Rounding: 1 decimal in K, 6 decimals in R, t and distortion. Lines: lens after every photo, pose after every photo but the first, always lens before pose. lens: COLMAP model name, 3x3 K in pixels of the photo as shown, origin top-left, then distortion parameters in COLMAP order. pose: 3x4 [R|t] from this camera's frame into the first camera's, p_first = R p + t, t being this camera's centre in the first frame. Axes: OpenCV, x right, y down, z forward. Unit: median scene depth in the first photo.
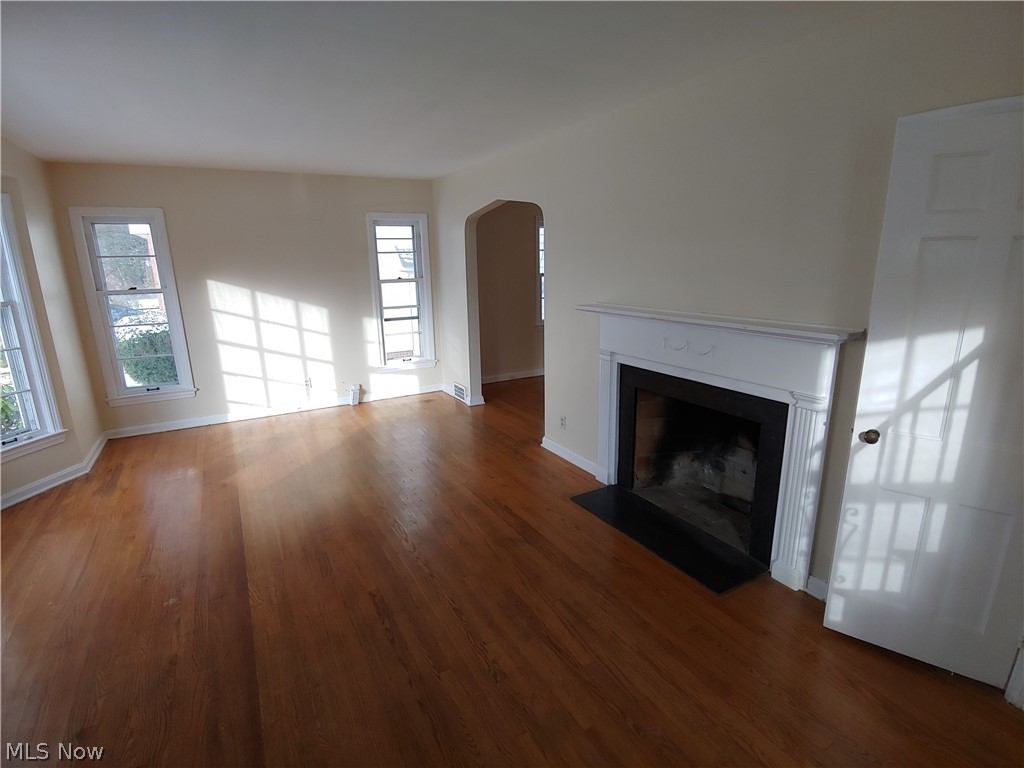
lens RADIAL K [[510.3, 0, 513.0], [0, 510.3, 387.5], [0, 0, 1]] dist [-0.007030, -0.007304]
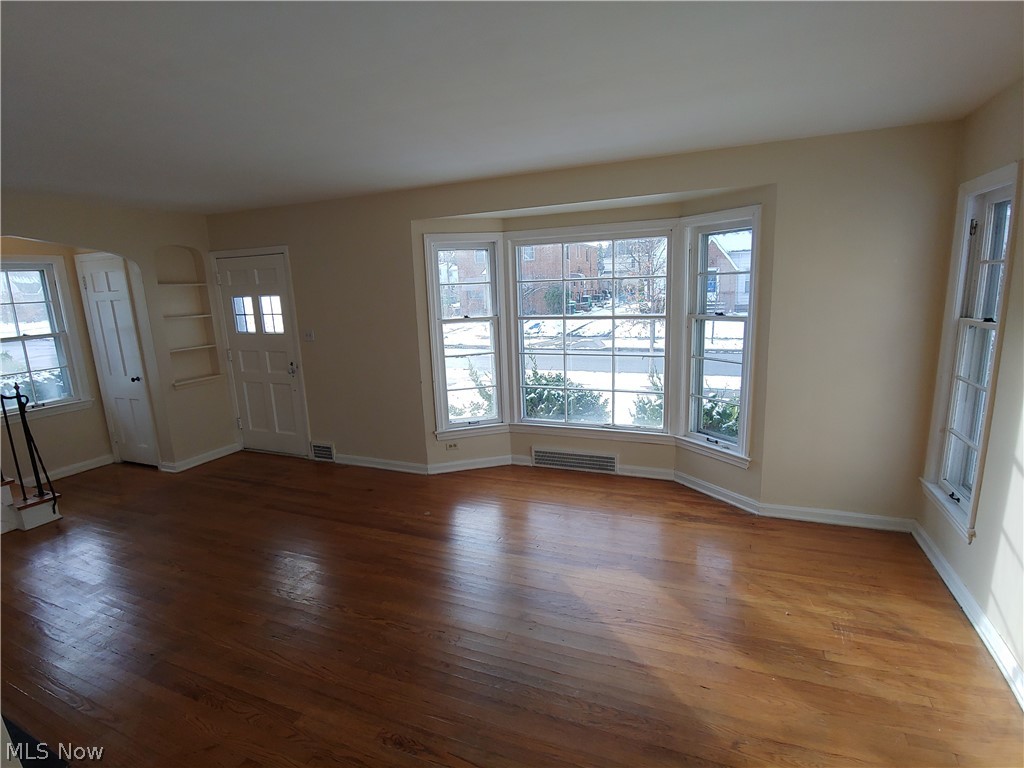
lens RADIAL K [[510.3, 0, 517.7], [0, 510.3, 382.9], [0, 0, 1]] dist [-0.007030, -0.007304]
pose [[-0.783172, 0.158622, -0.601233, -0.011559], [-0.101347, 0.921422, 0.375113, -0.385019], [0.613491, 0.354711, -0.705556, 1.470251]]
